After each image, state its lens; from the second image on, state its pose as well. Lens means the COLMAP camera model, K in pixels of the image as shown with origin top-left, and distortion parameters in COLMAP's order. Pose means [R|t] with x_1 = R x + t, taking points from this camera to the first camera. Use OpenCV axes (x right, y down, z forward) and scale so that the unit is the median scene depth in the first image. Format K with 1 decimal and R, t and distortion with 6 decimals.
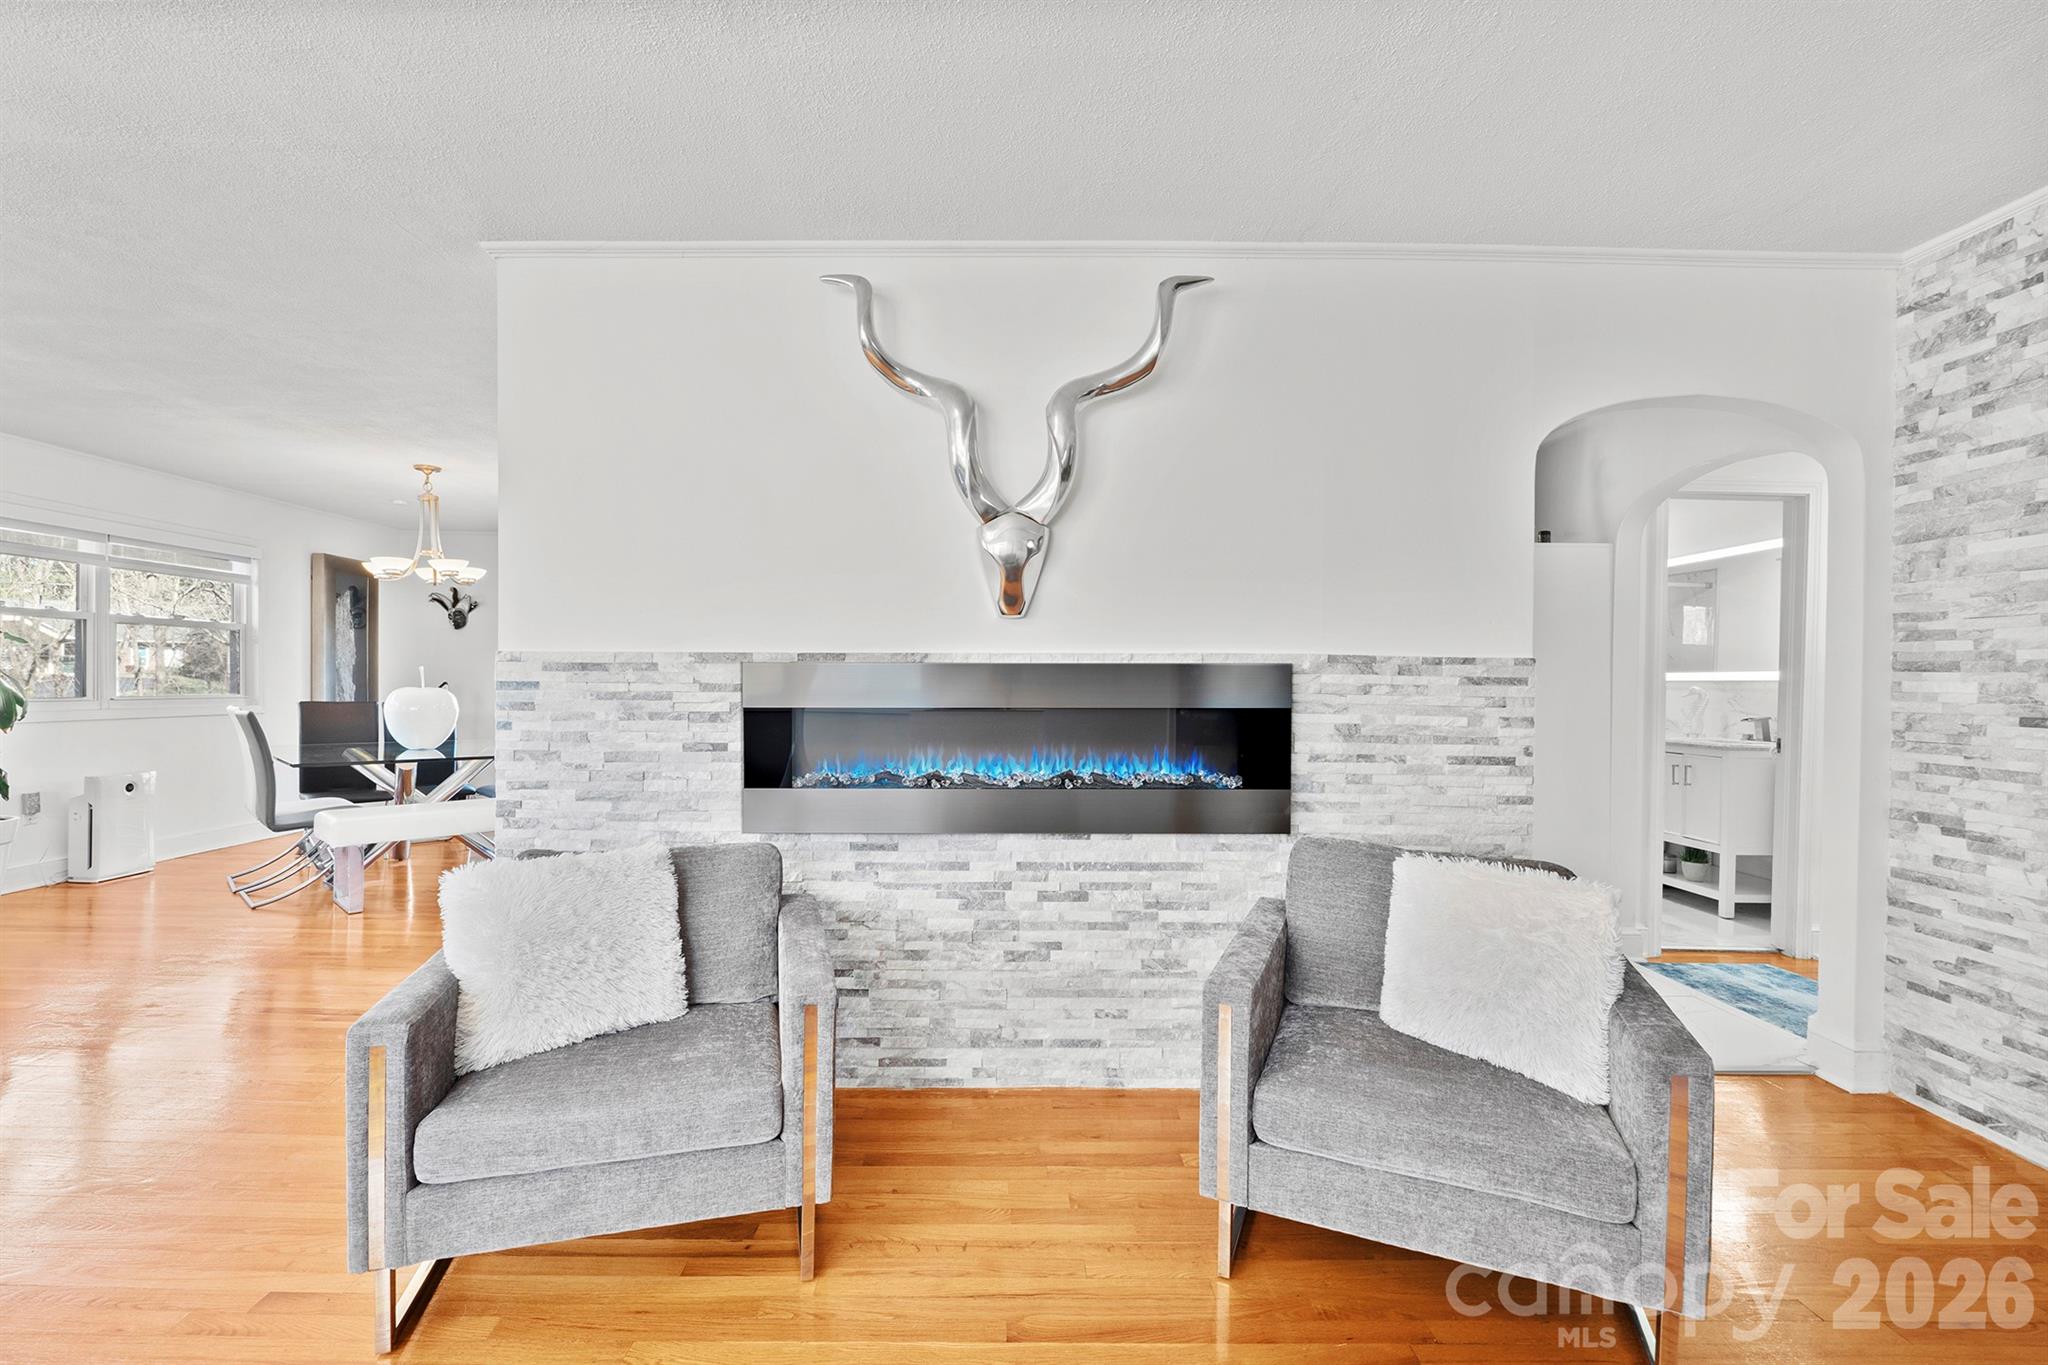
lens RADIAL K [[862.0, 0, 1027.7], [0, 862.0, 694.1], [0, 0, 1]] dist [-0.006342, -0.000956]
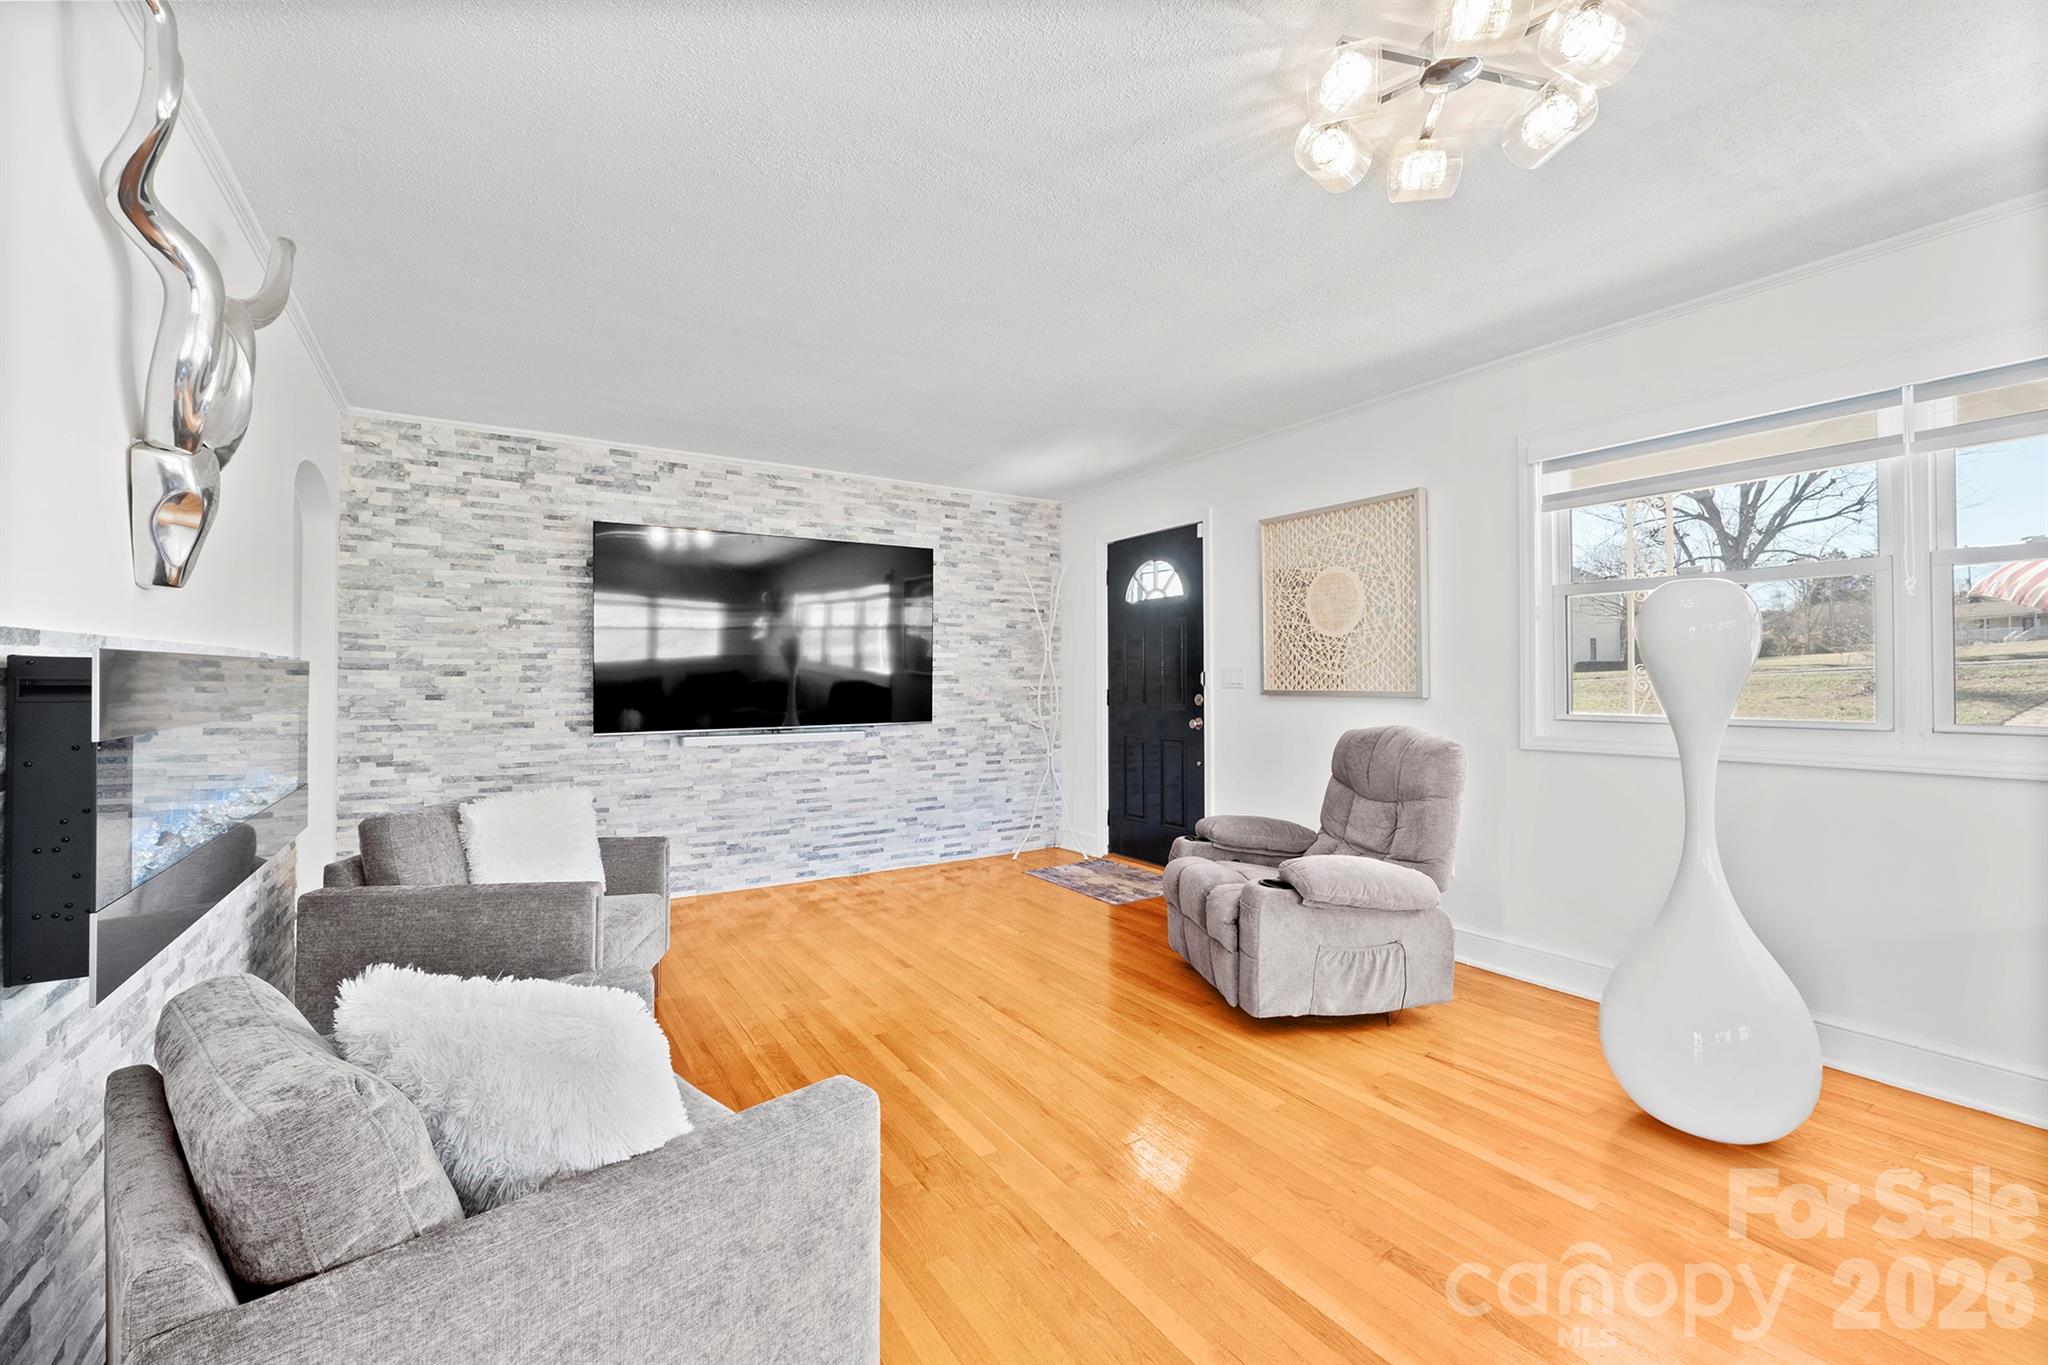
lens RADIAL K [[862.0, 0, 1024.4], [0, 862.0, 678.3], [0, 0, 1]] dist [-0.006342, -0.000956]
pose [[-0.499566, -0.008606, 0.866233, -1.038772], [0.009011, 0.999845, 0.015130, -0.024035], [-0.866229, 0.015364, -0.499411, 0.751632]]
